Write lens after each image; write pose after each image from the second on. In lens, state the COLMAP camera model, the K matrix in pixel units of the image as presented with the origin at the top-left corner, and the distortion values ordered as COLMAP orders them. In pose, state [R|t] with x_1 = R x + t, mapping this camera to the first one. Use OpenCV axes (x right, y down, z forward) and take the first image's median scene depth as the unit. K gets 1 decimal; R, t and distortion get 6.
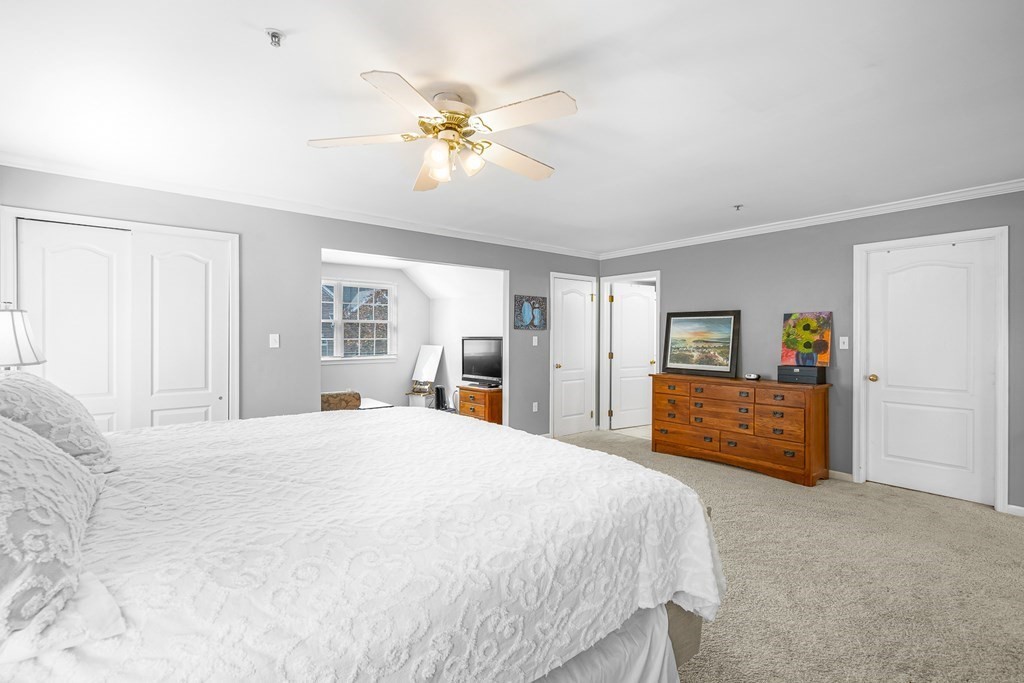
lens RADIAL K [[466.6, 0, 507.7], [0, 466.6, 334.2], [0, 0, 1]] dist [-0.001264, -0.000733]
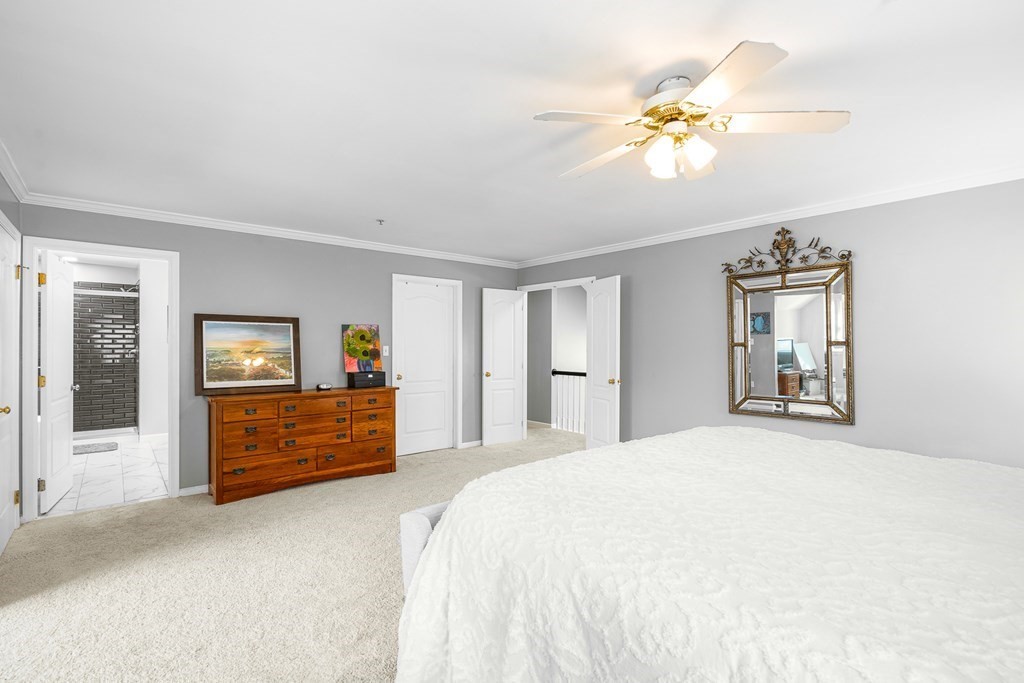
lens RADIAL K [[466.6, 0, 503.2], [0, 466.6, 350.9], [0, 0, 1]] dist [-0.001264, -0.000733]
pose [[-0.016449, -0.010961, 0.999805, -0.472930], [-0.001226, 0.999939, 0.010942, 0.004140], [-0.999864, -0.001046, -0.016461, 0.645825]]
